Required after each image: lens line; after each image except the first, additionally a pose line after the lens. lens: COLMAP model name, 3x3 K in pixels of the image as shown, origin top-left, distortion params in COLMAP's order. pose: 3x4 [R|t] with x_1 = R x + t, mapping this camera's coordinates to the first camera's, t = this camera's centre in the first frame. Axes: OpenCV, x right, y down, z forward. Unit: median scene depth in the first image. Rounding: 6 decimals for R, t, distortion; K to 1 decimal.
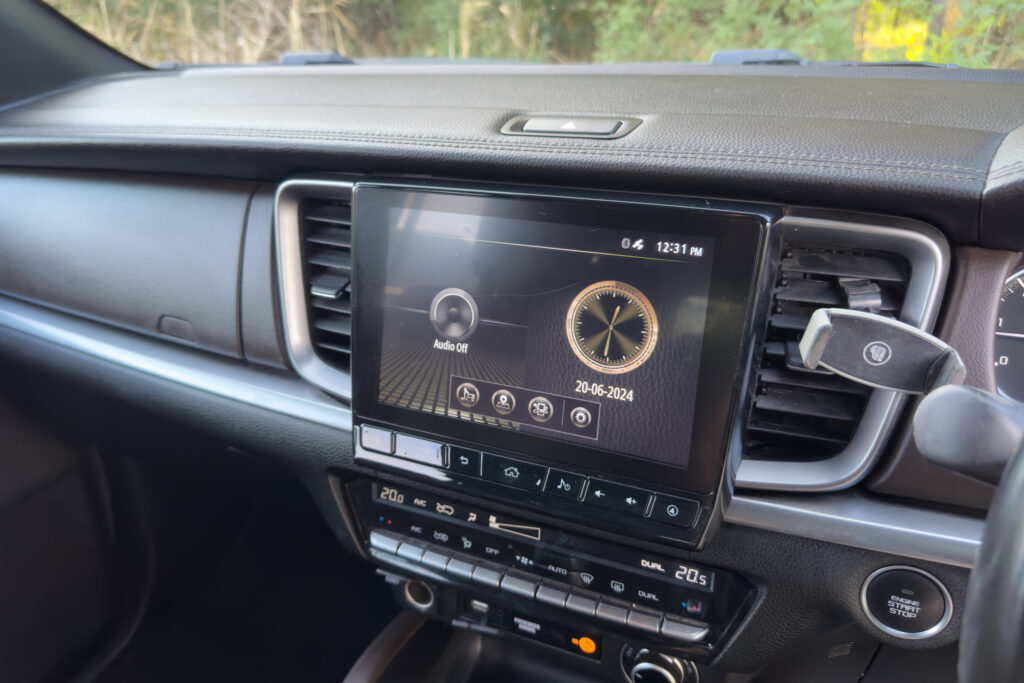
lens RADIAL K [[760.5, 0, 490.0], [0, 760.5, 314.2], [0, 0, 1]] dist [0.074563, -0.171926]
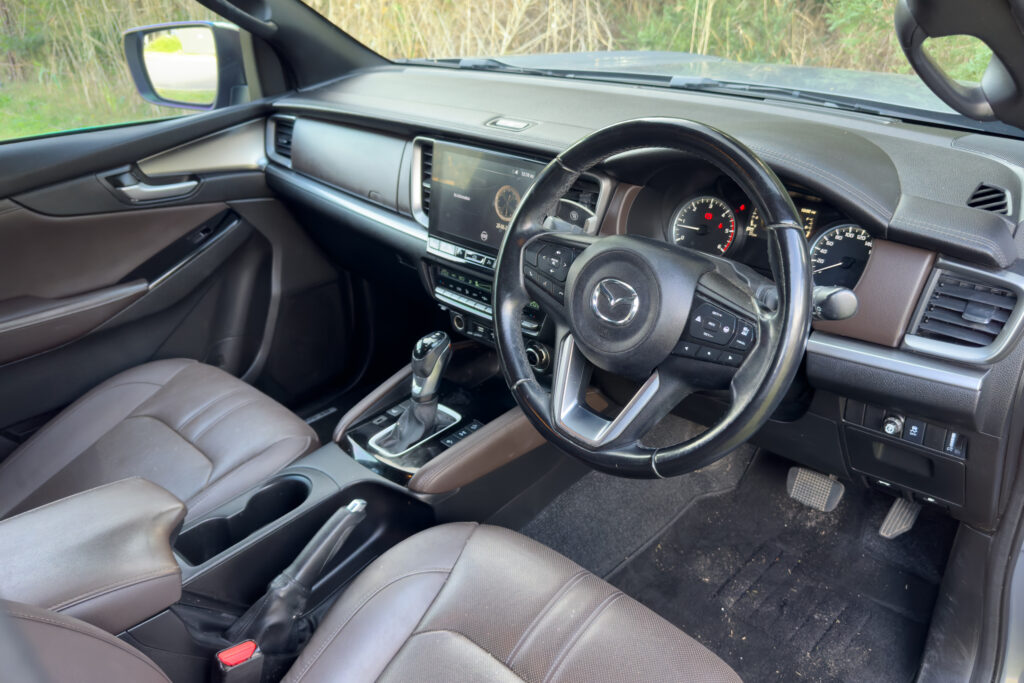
lens RADIAL K [[732.3, 0, 512.0], [0, 732.3, 341.5], [0, 0, 1]] dist [0.074126, -0.154812]
pose [[0.949327, 0.146826, -0.277885, 0.889760], [-0.113497, 0.984659, 0.132530, 0.140969], [0.293081, -0.094275, 0.951428, -1.389171]]
